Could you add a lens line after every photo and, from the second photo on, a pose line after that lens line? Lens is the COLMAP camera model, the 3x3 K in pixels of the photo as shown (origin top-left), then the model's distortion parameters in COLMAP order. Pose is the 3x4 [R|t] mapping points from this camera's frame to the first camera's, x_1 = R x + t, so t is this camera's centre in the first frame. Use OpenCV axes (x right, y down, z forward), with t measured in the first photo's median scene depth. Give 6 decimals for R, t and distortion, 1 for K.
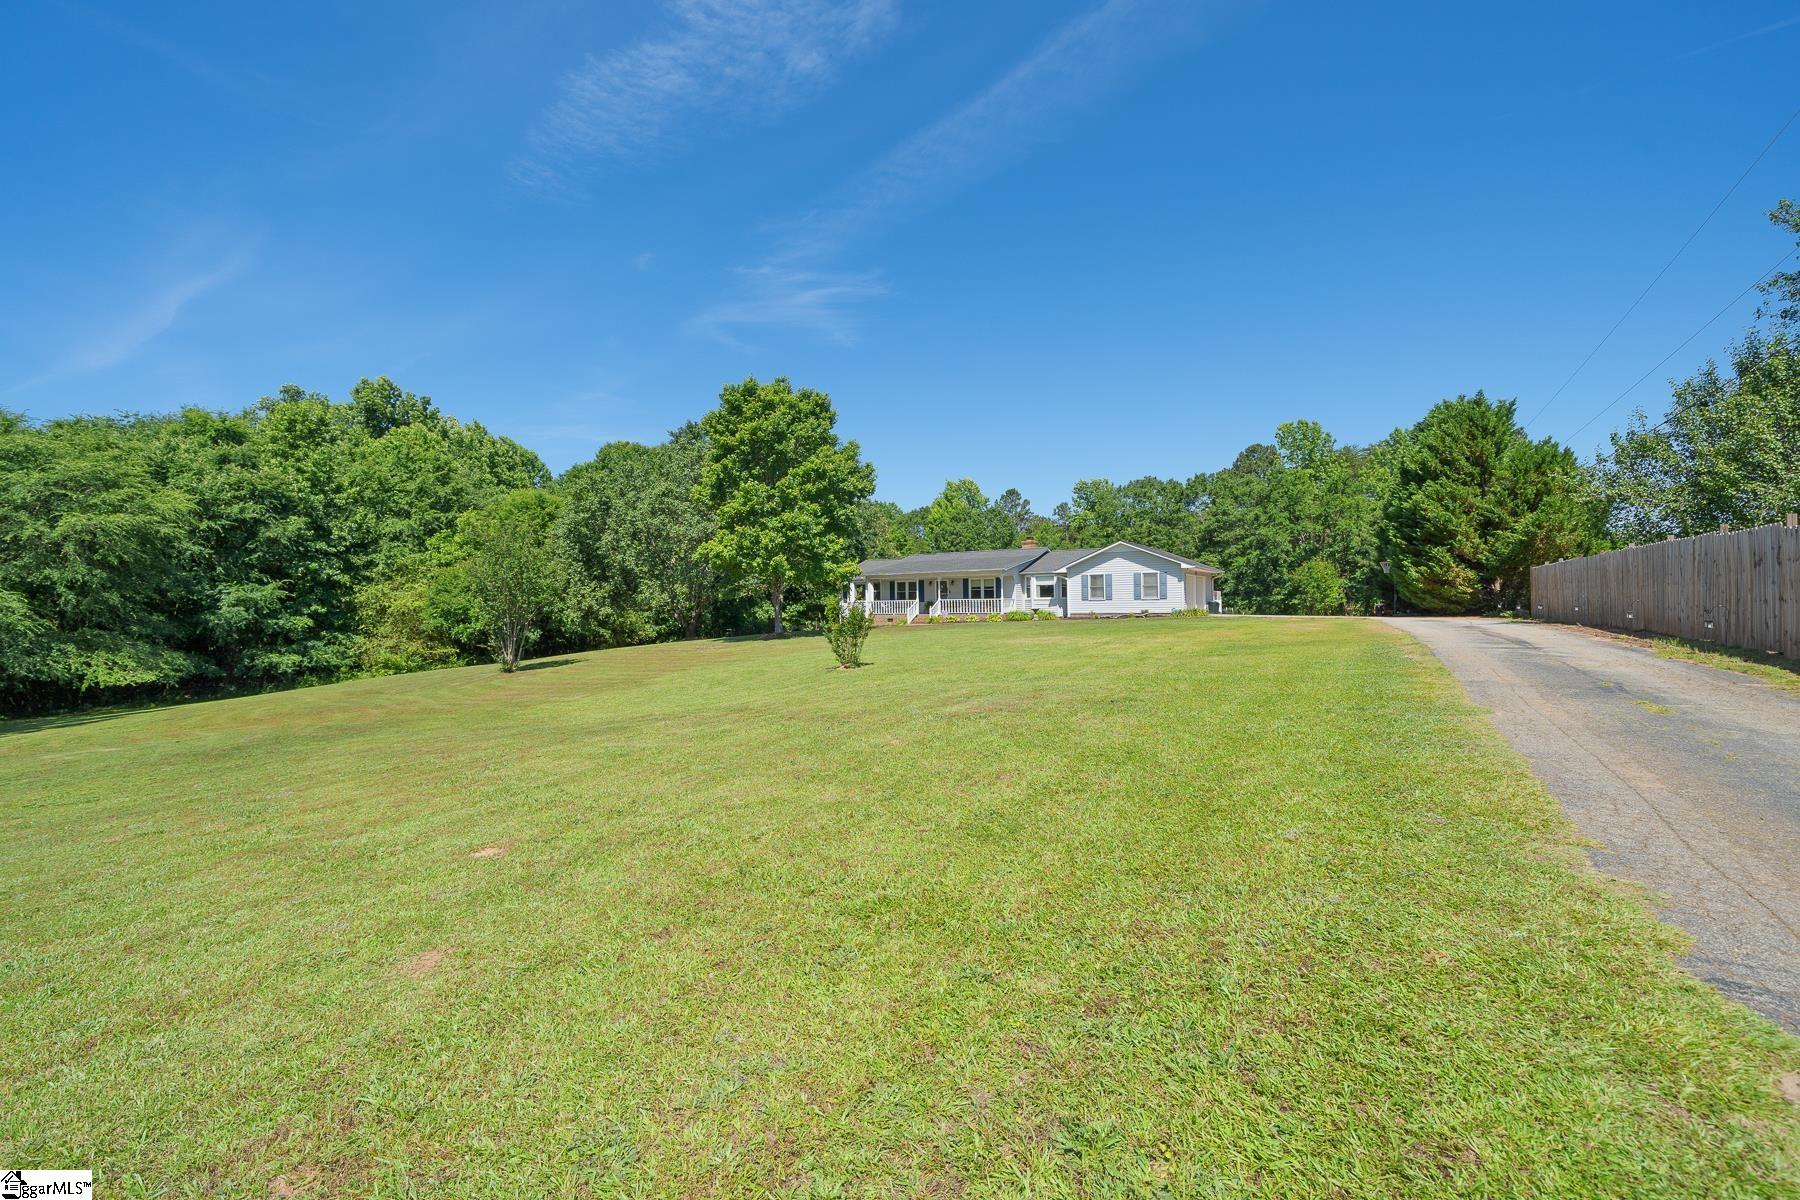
lens RADIAL K [[732.9, 0, 899.4], [0, 732.9, 604.4], [0, 0, 1]] dist [-0.000191, -0.000019]
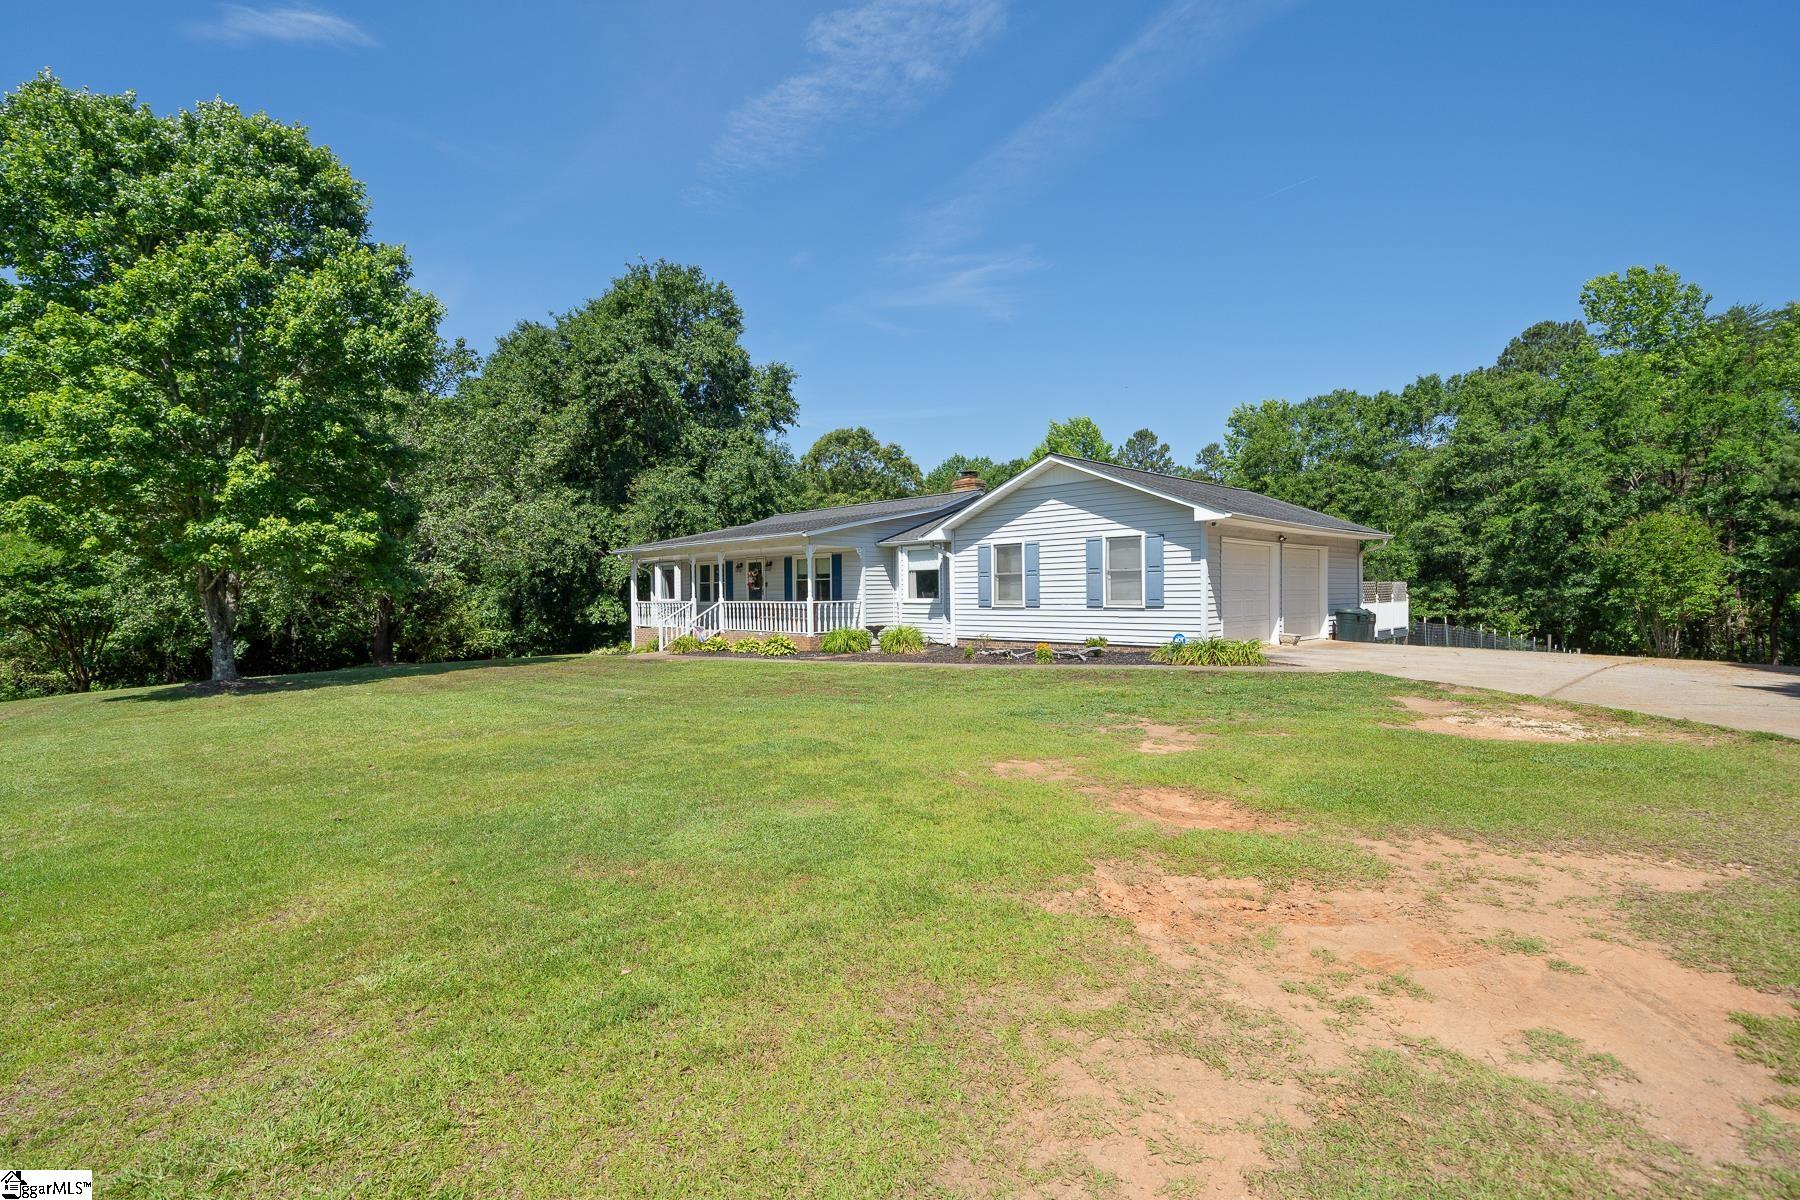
lens RADIAL K [[824.1, 0, 900.2], [0, 824.1, 600.4], [0, 0, 1]] dist [-0.001786, 0.000460]
pose [[0.972675, 0.004916, -0.232119, 0.171332], [-0.002267, 0.999929, 0.011674, -0.008015], [0.232160, -0.010829, 0.972617, 0.294831]]
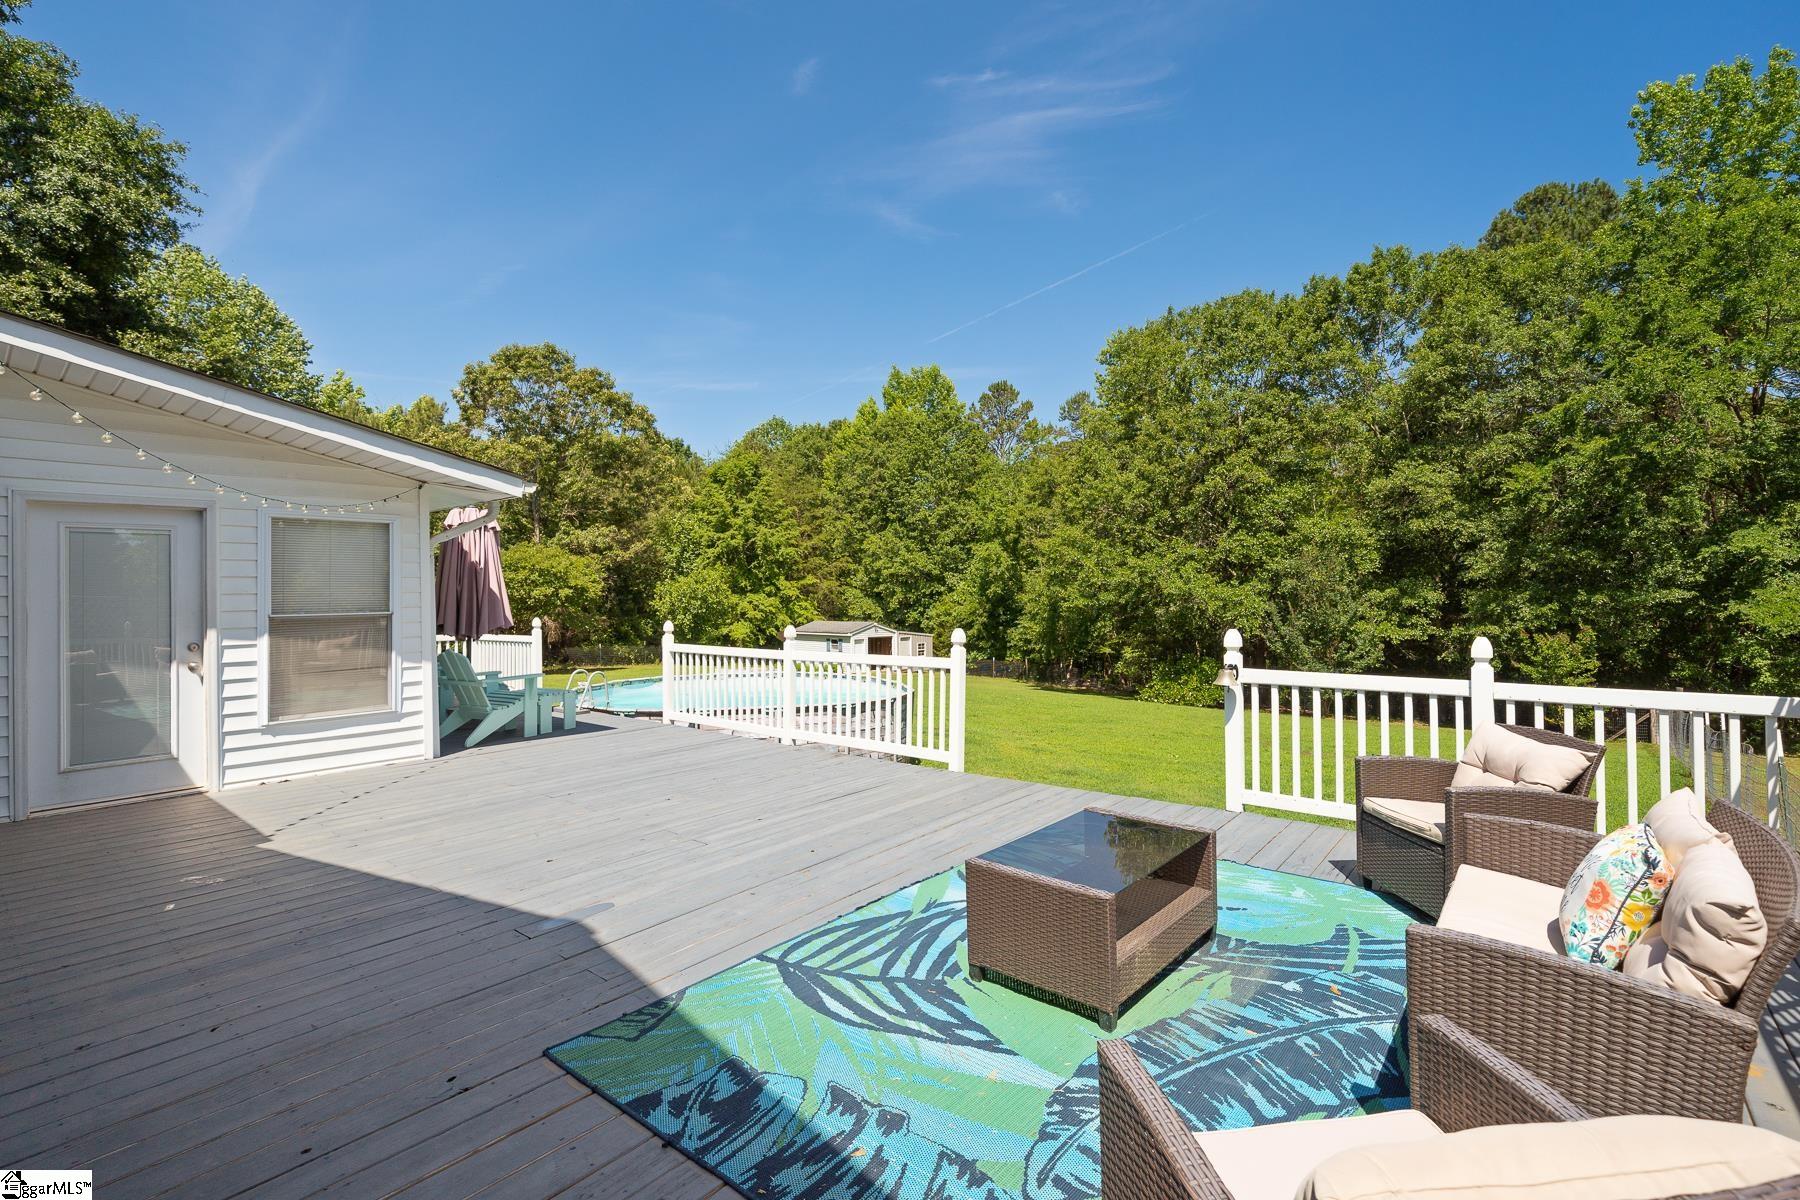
lens RADIAL K [[805.4, 0, 903.2], [0, 805.4, 591.3], [0, 0, 1]] dist [0.004009, -0.000051]
pose [[0.990209, 0.000323, -0.139594, 0.253418], [0.000132, 0.999995, 0.003248, -0.012232], [0.139595, -0.003235, 0.990203, 0.634564]]
